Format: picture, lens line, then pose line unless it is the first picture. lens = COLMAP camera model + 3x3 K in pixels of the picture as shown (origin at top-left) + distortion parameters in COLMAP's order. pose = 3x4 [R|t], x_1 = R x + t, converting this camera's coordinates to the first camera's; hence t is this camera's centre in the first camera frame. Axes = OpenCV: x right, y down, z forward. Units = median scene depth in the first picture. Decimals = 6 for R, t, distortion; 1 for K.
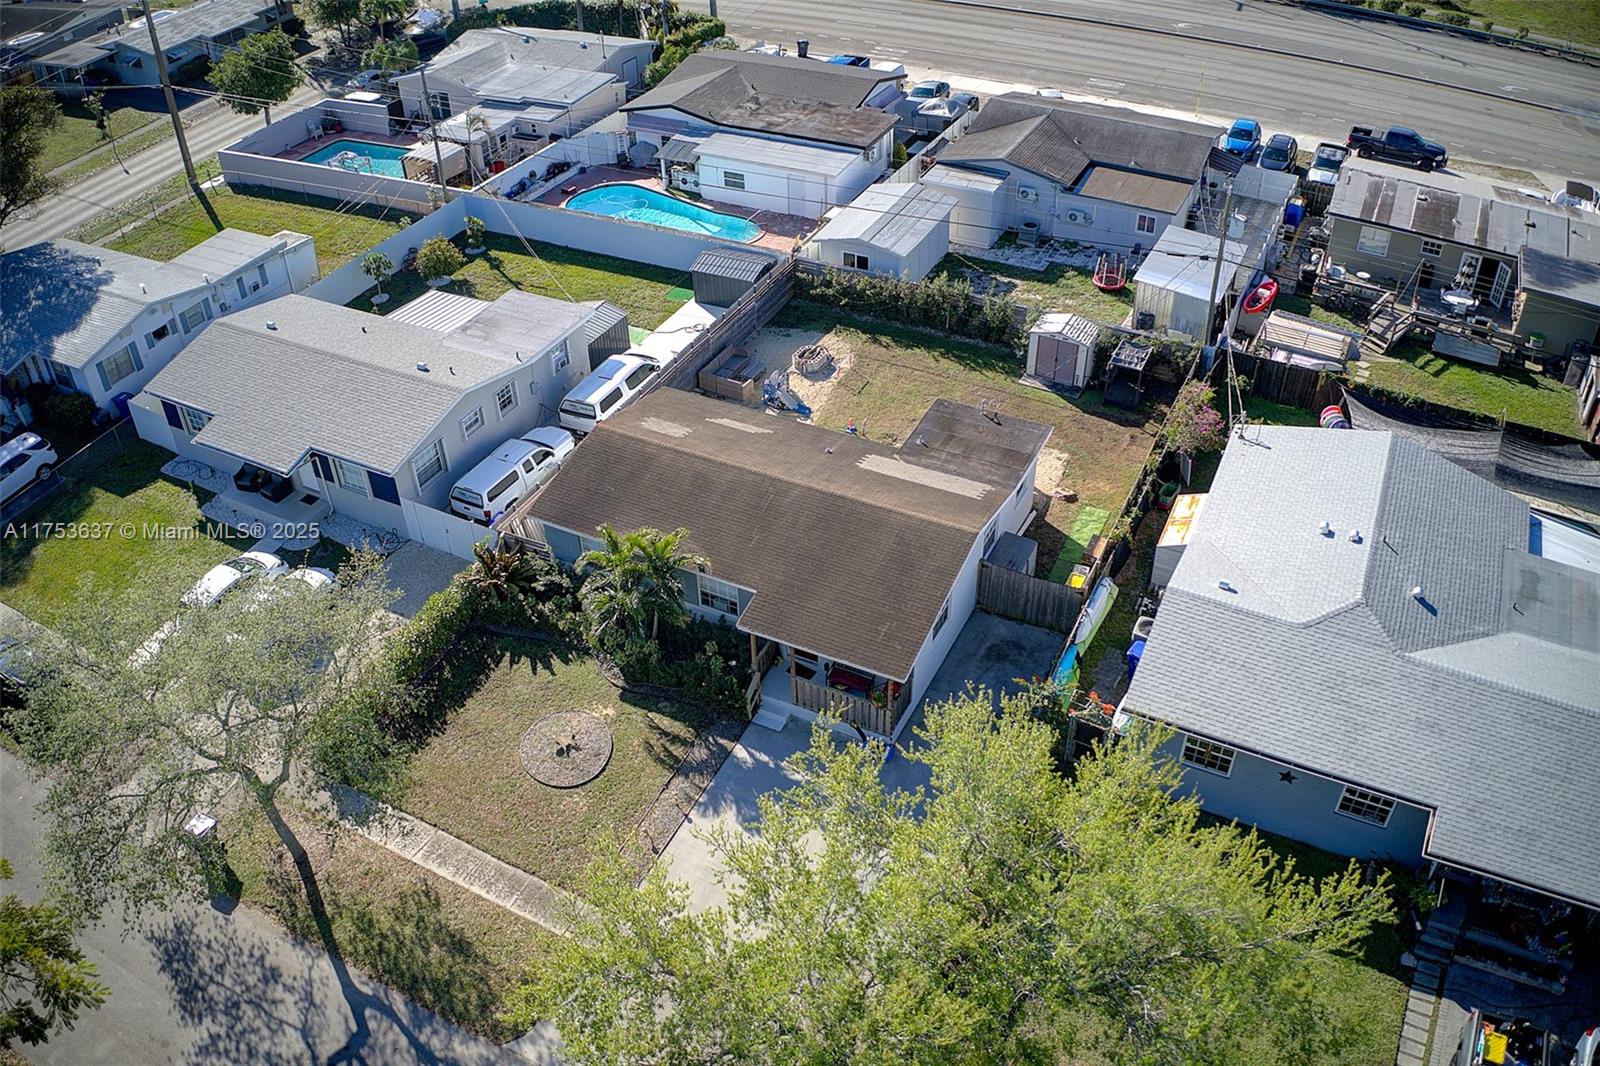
lens RADIAL K [[1283.1, 0, 799.8], [0, 1283.1, 555.3], [0, 0, 1]] dist [-0.193926, 0.019850]
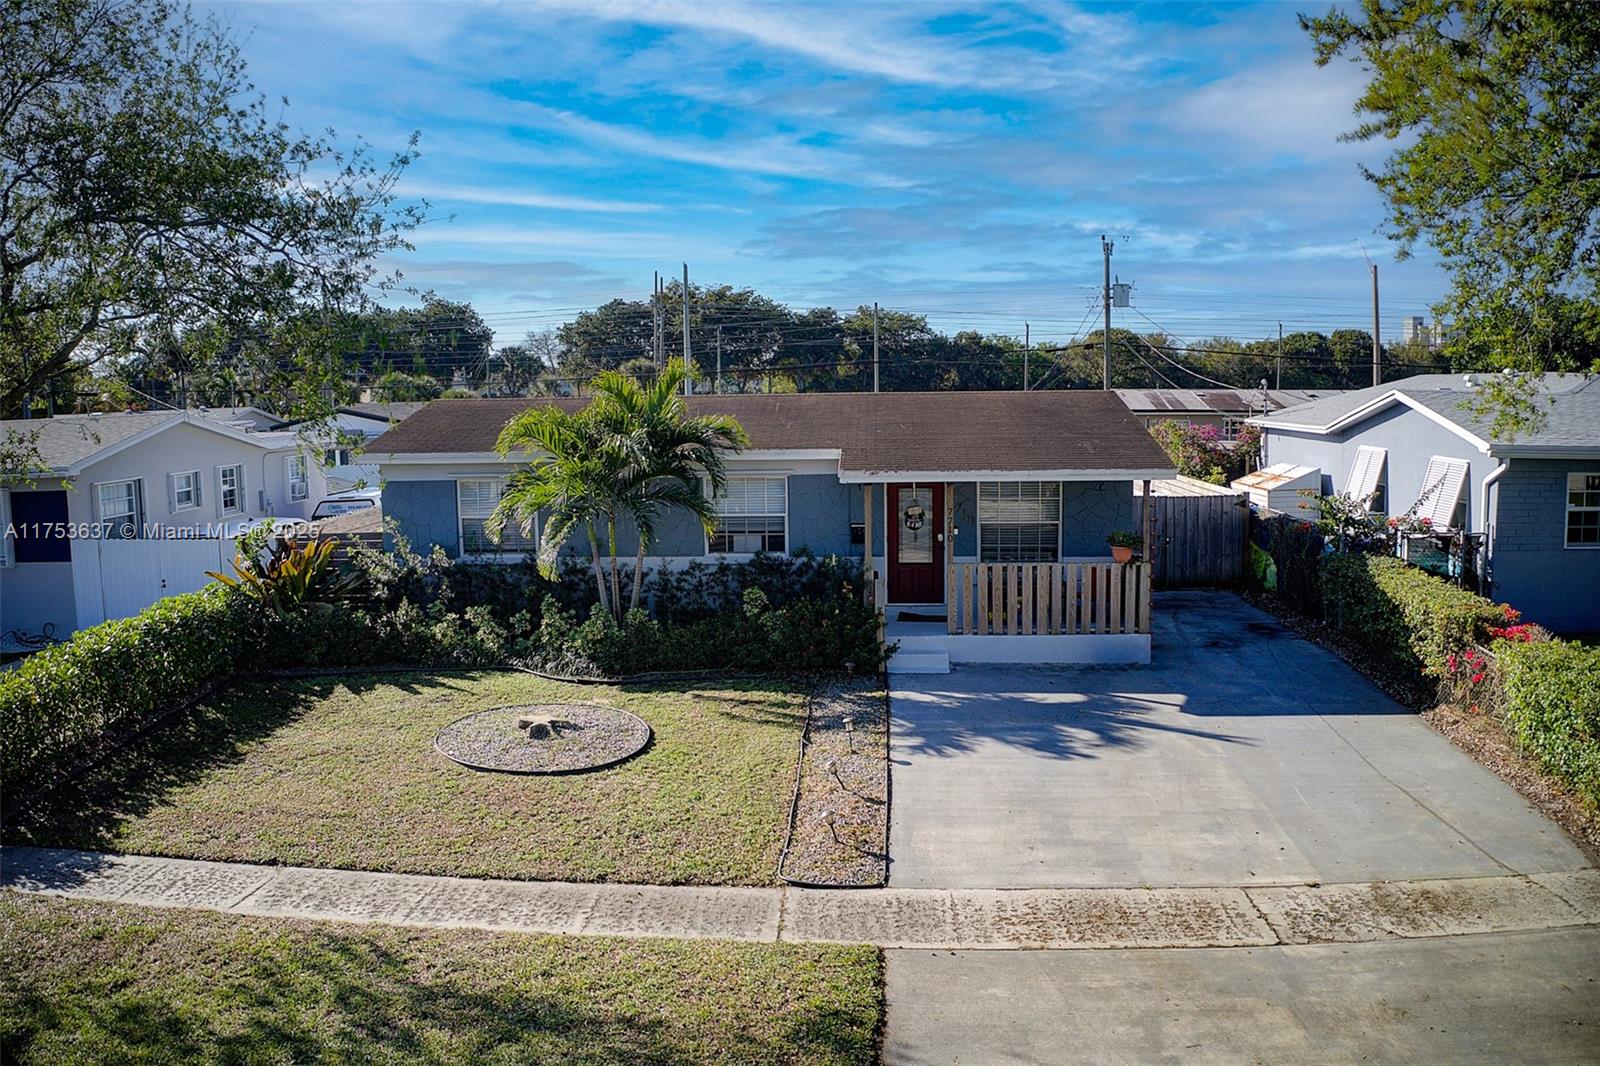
lens RADIAL K [[1283.1, 0, 799.8], [0, 1283.1, 555.3], [0, 0, 1]] dist [-0.193926, 0.019850]
pose [[0.921548, -0.047577, 0.385339, -0.262483], [0.245201, 0.840823, -0.482589, 0.324369], [-0.301042, 0.539215, 0.786525, 0.580038]]
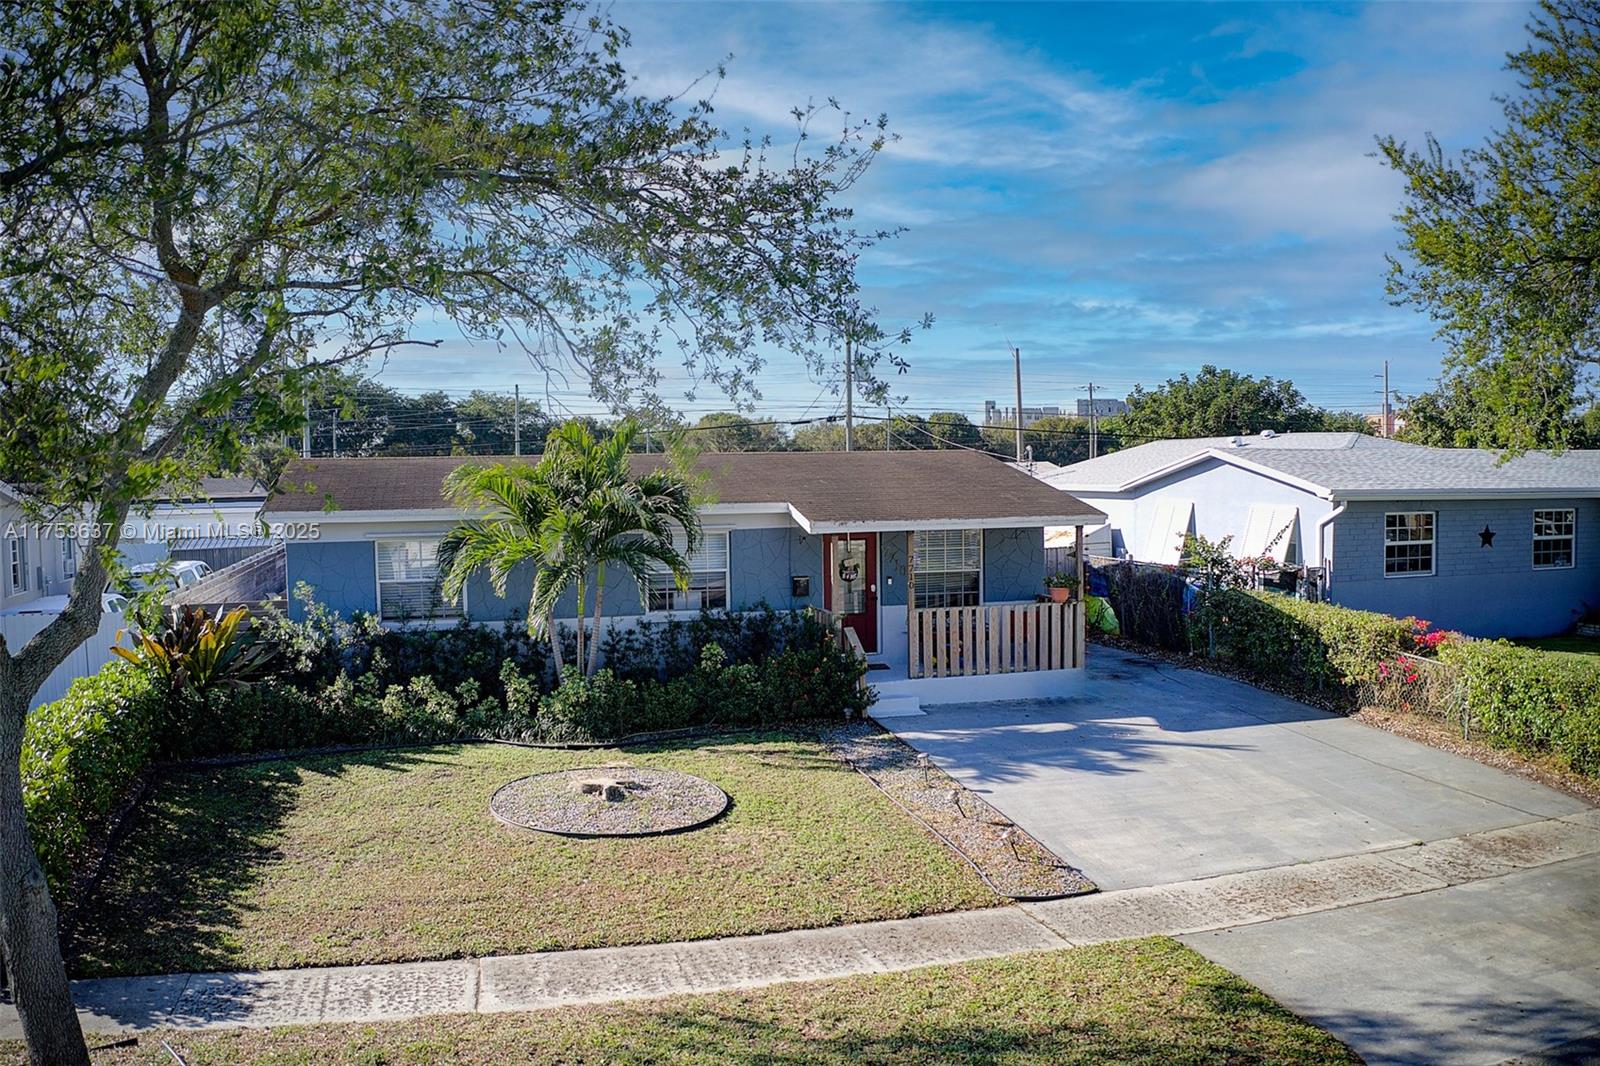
lens RADIAL K [[1283.1, 0, 799.8], [0, 1283.1, 555.3], [0, 0, 1]] dist [-0.193926, 0.019850]
pose [[0.736805, -0.038206, 0.675025, -0.402414], [0.429145, 0.797926, -0.423259, 0.281287], [-0.522449, 0.601543, 0.604312, 0.656831]]
